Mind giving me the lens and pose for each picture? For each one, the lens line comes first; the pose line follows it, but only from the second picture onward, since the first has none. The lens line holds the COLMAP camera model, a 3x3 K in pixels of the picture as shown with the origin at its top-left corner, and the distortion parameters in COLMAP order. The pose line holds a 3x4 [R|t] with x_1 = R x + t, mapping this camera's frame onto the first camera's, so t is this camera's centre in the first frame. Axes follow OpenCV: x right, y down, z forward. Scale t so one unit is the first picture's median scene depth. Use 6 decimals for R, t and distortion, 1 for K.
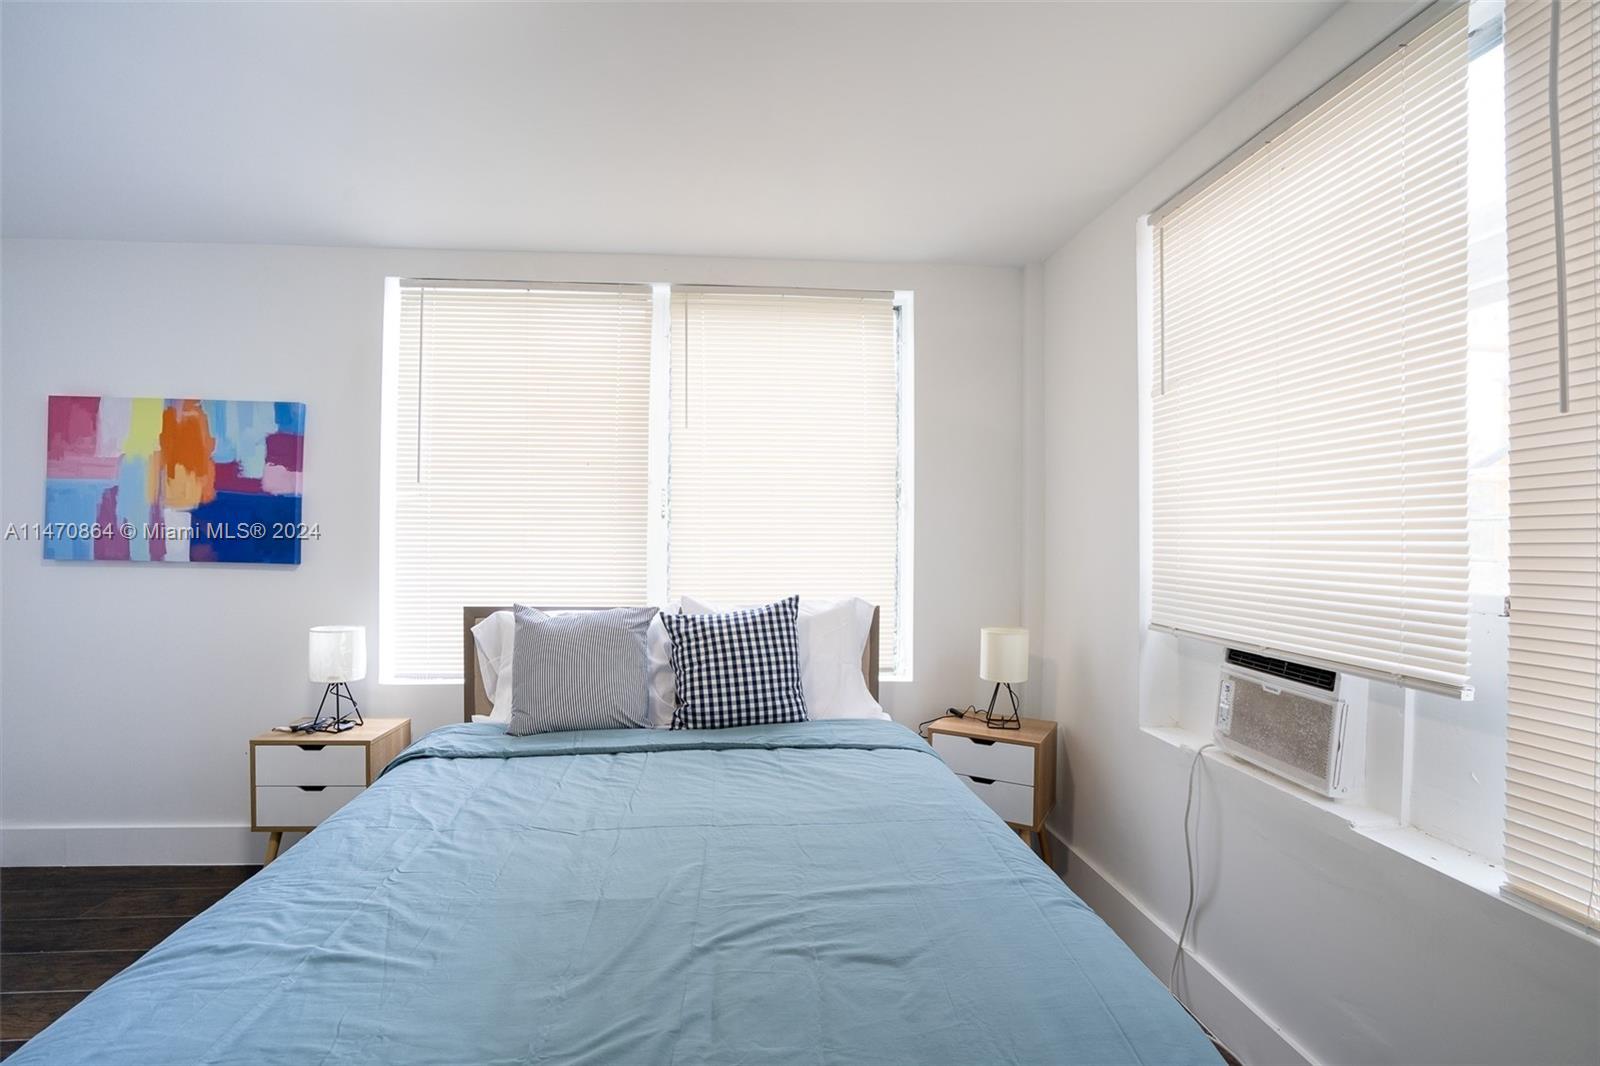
lens RADIAL K [[740.6, 0, 789.3], [0, 740.6, 534.5], [0, 0, 1]] dist [-0.071085, 0.029528]
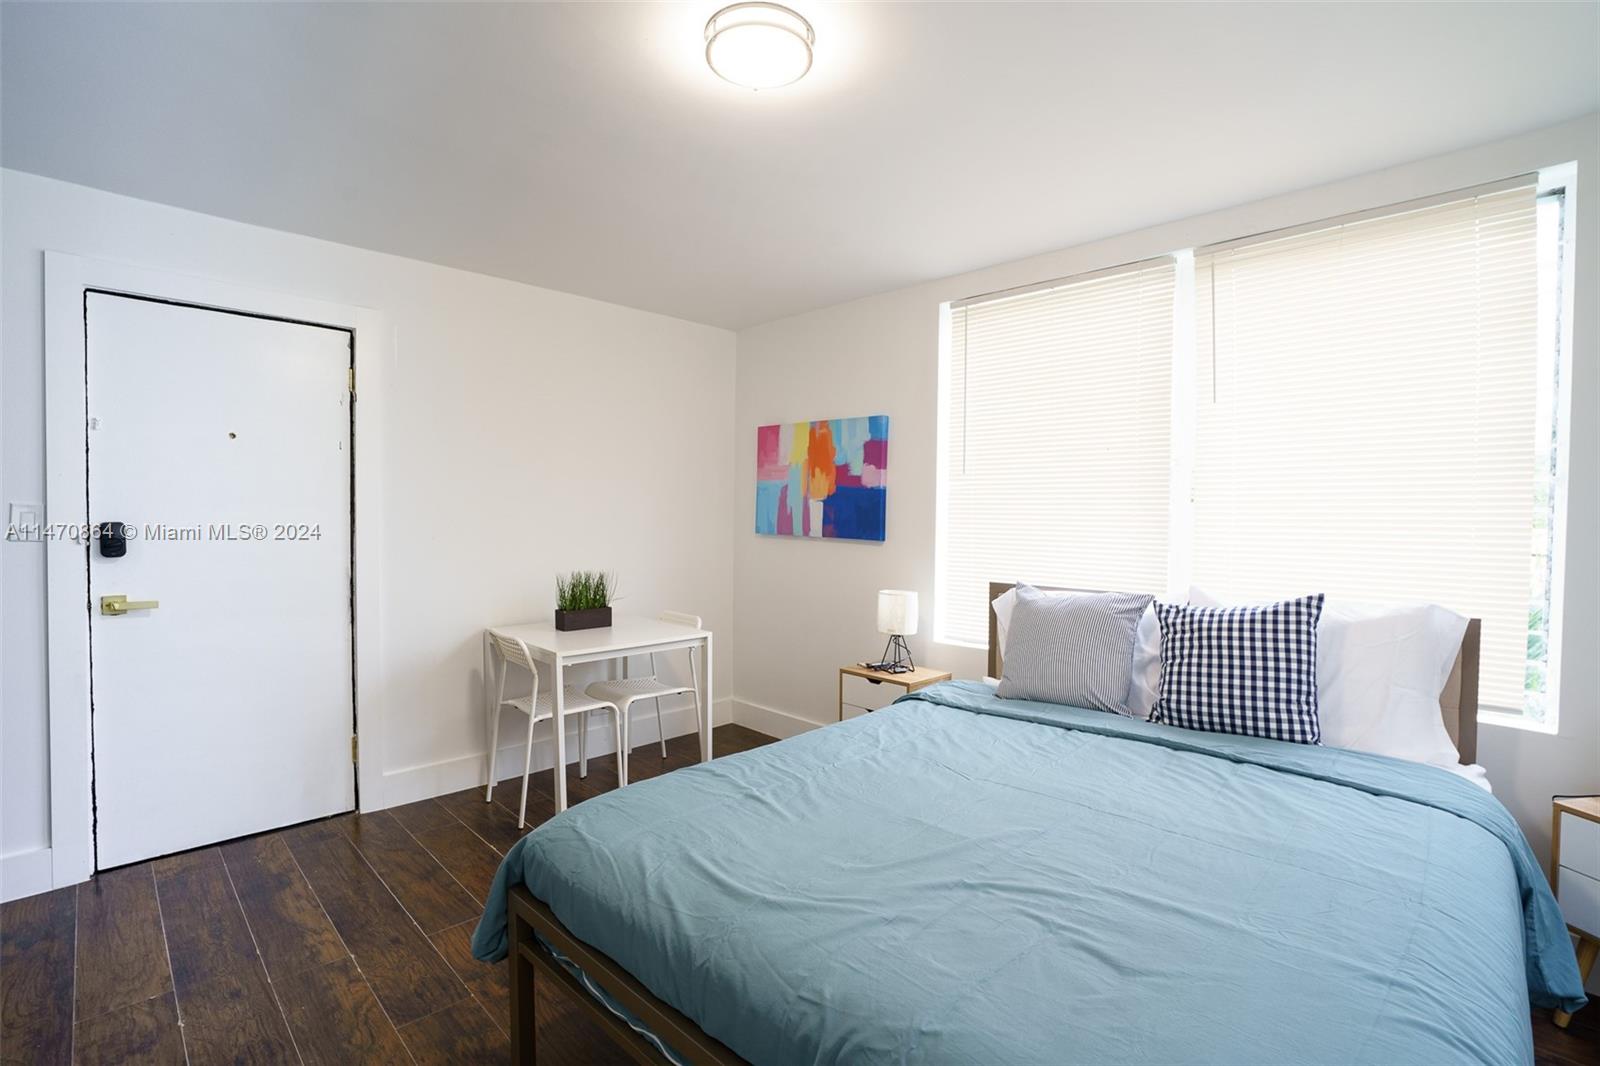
lens RADIAL K [[740.6, 0, 789.3], [0, 740.6, 534.5], [0, 0, 1]] dist [-0.071085, 0.029528]
pose [[0.636242, 0.020830, -0.771209, 0.262964], [-0.005069, 0.999727, 0.022821, 0.000437], [0.771473, -0.010610, 0.636173, 0.032151]]
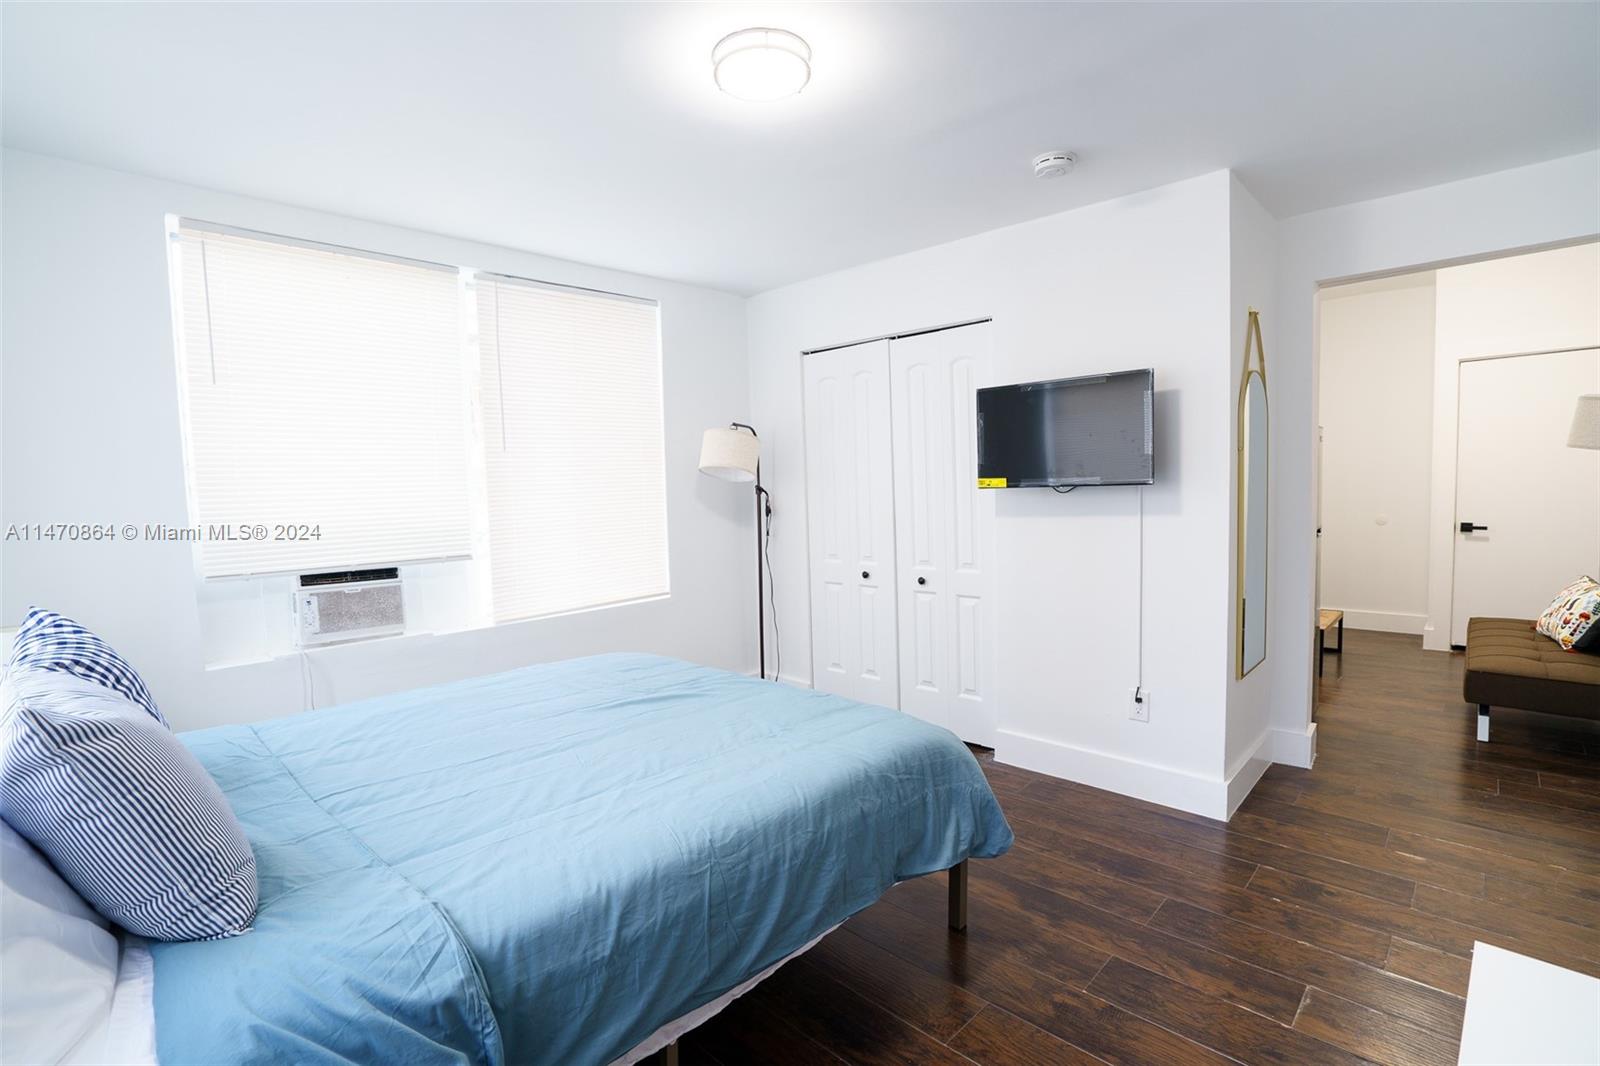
lens RADIAL K [[740.6, 0, 789.3], [0, 740.6, 534.5], [0, 0, 1]] dist [-0.071085, 0.029528]
pose [[-0.648843, -0.040607, 0.759838, -0.903712], [0.022422, 0.997121, 0.072435, -0.008506], [-0.760592, 0.064036, -0.646064, 0.947432]]
